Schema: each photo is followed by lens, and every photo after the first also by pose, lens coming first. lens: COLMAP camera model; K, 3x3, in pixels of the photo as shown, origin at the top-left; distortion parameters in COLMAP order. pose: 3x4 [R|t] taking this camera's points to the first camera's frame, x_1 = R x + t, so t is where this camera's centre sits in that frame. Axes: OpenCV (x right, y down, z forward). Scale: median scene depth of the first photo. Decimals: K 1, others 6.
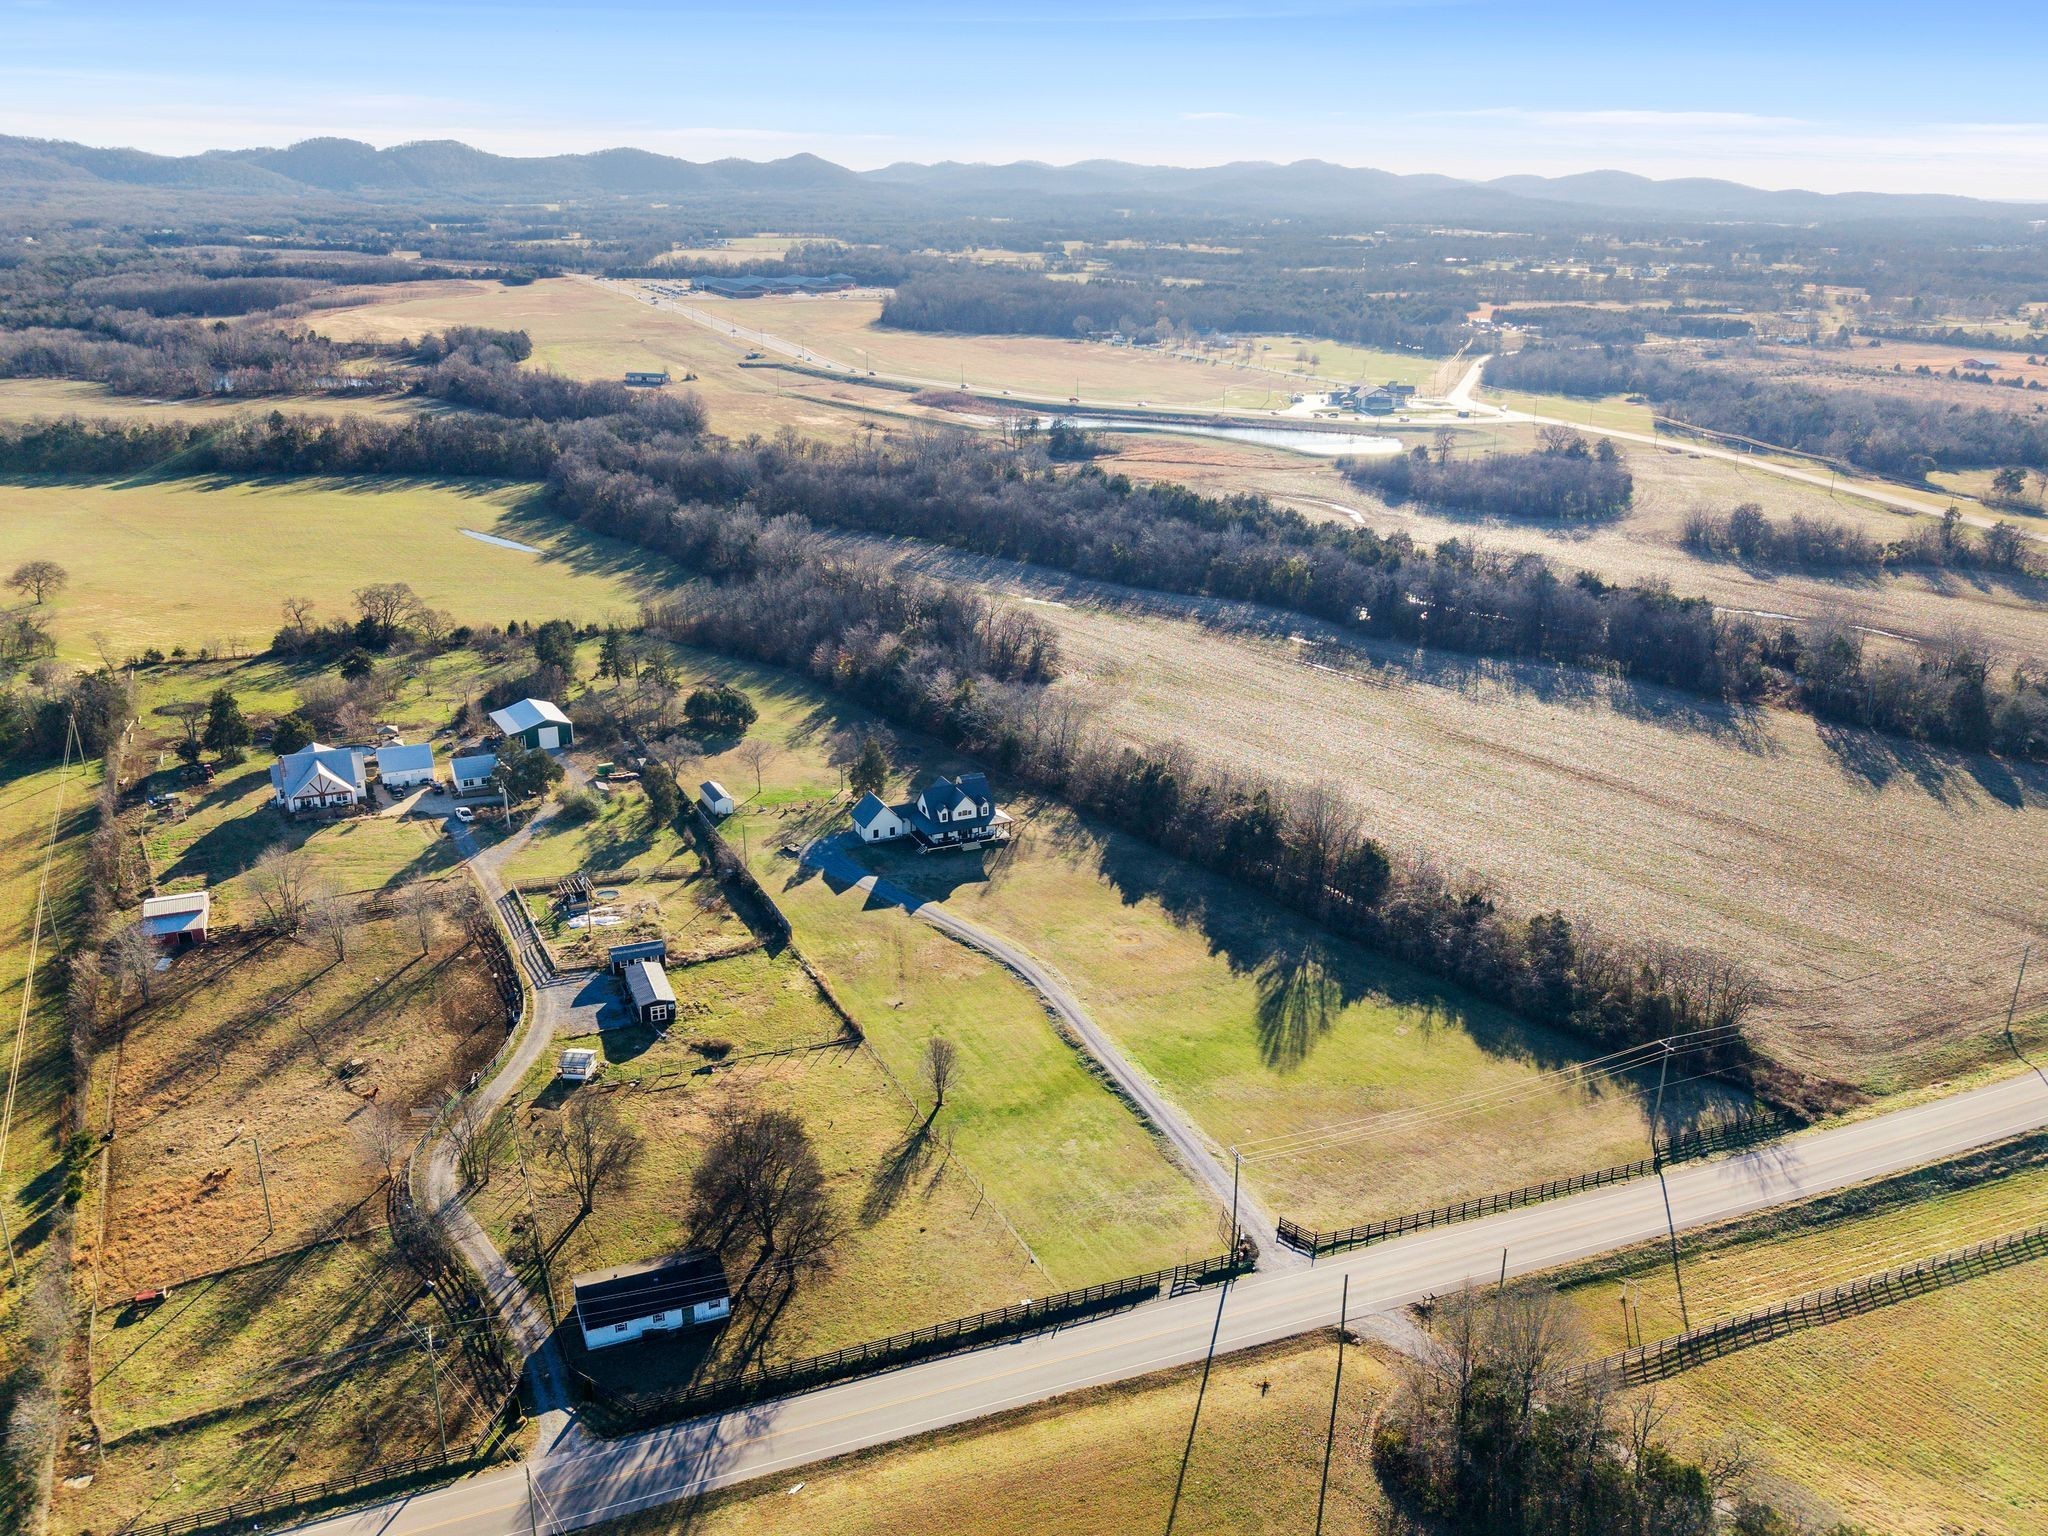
lens RADIAL K [[1776.5, 0, 1036.7], [0, 1776.5, 765.9], [0, 0, 1]] dist [0.019005, -0.026621]
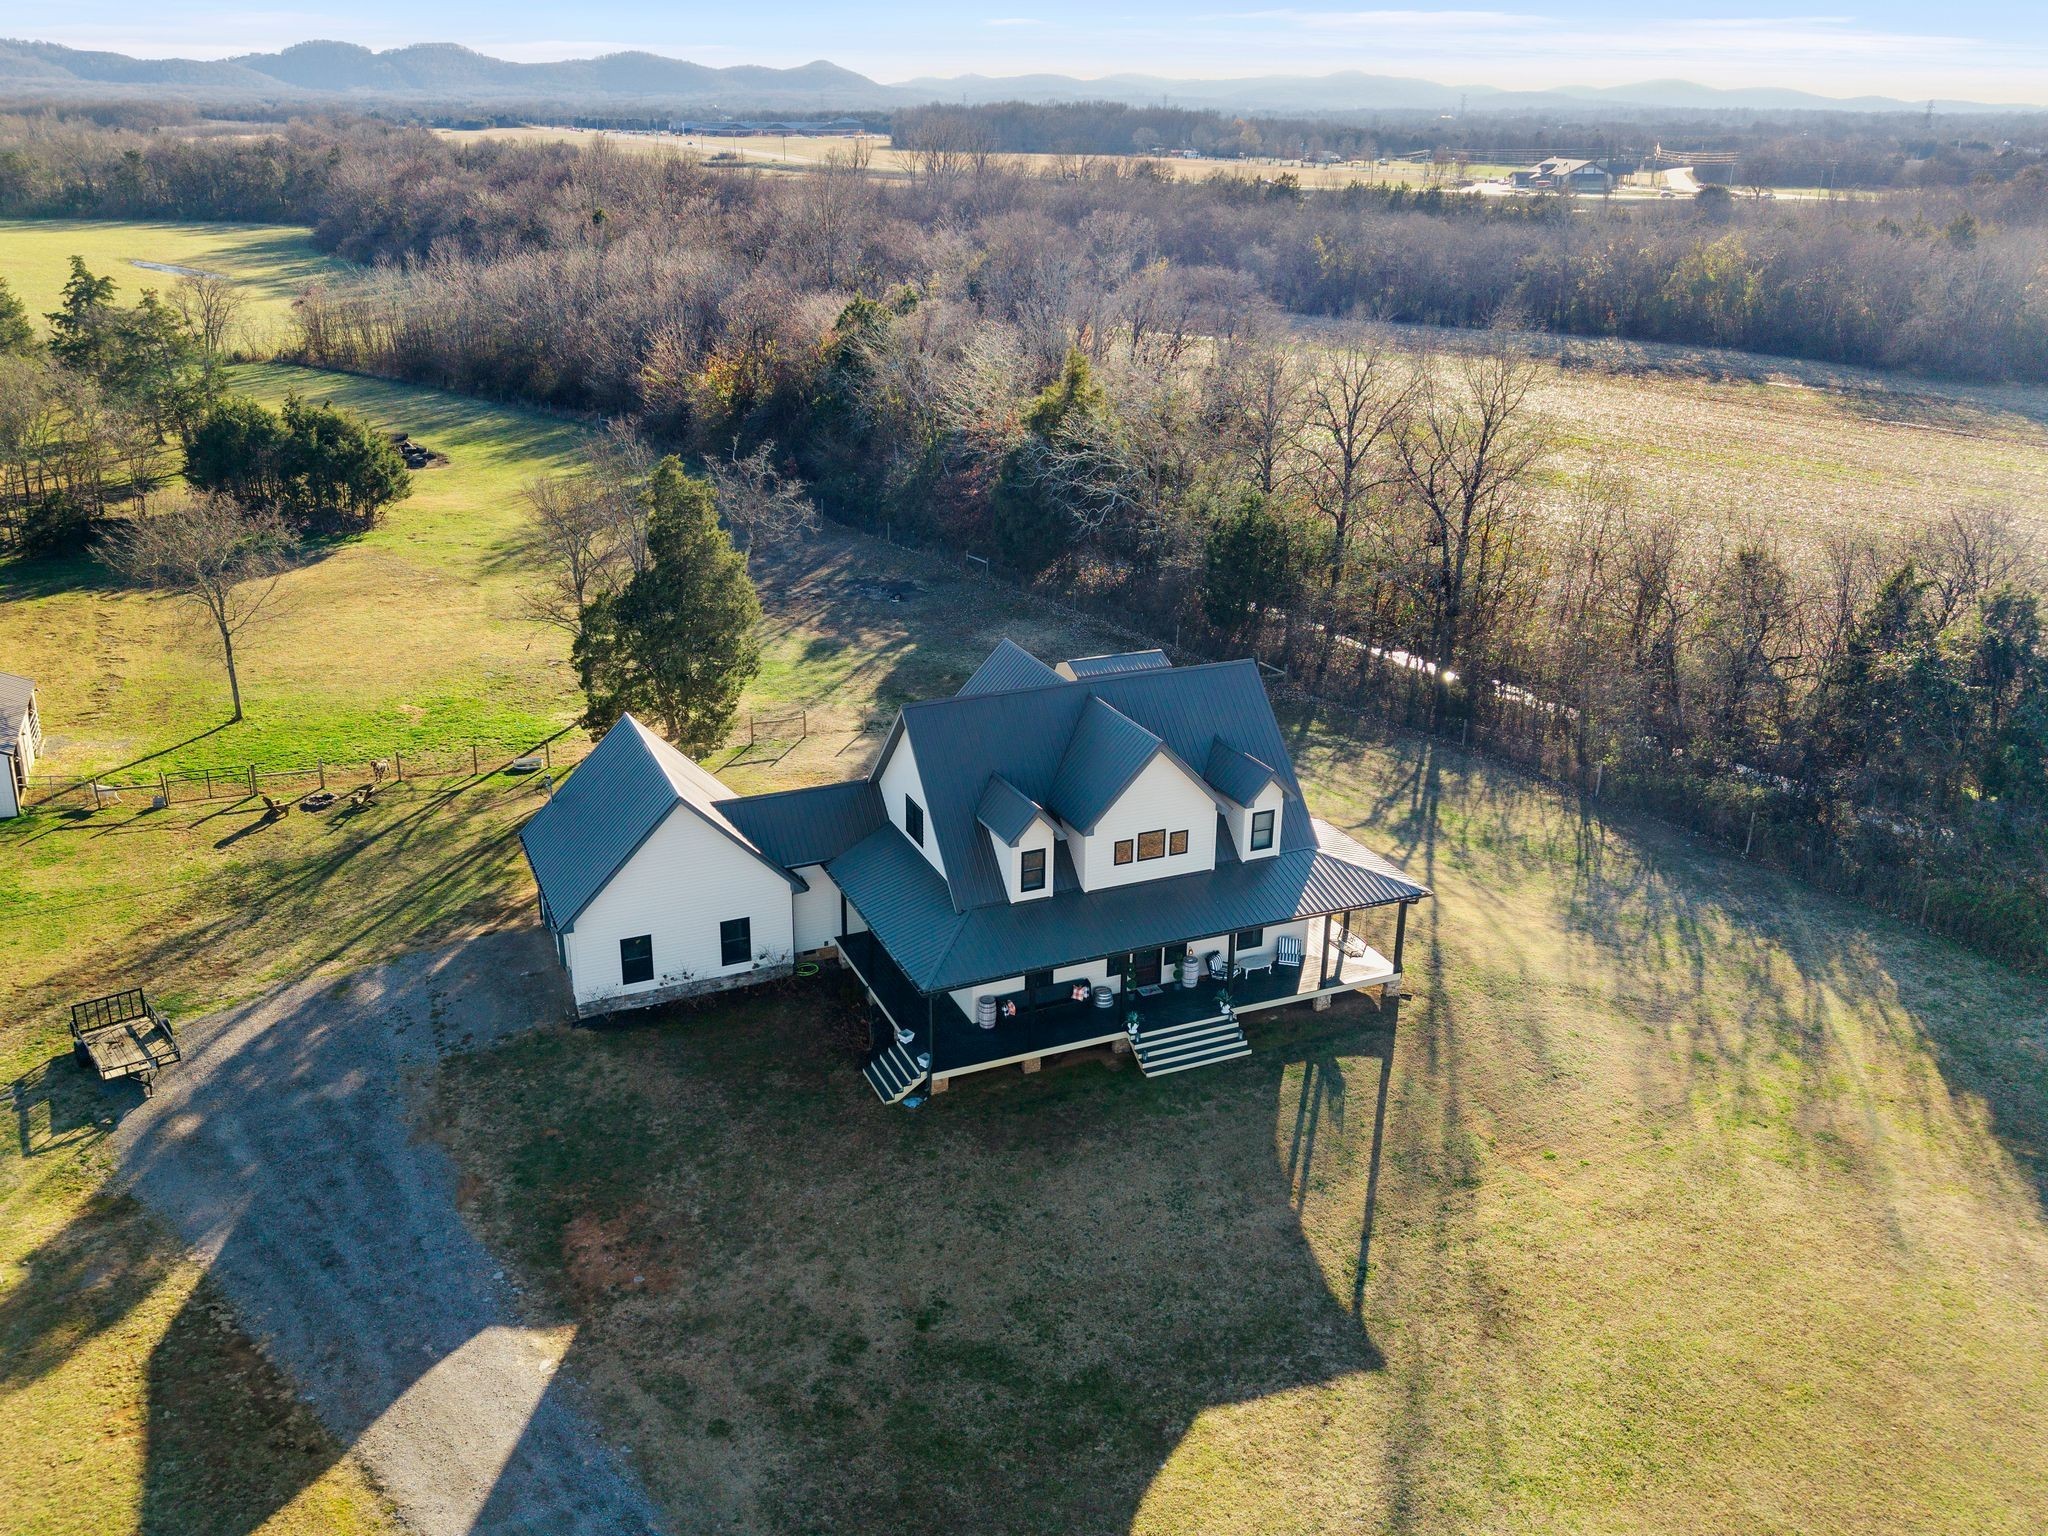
lens RADIAL K [[1644.9, 0, 1024.0], [0, 1644.9, 768.0], [0, 0, 1]] dist [-0.017030, 0.005555]
pose [[0.999878, 0.007630, -0.013624, -0.048694], [-0.007112, 0.999265, 0.037680, 0.012671], [0.013902, -0.037579, 0.999197, 0.808178]]
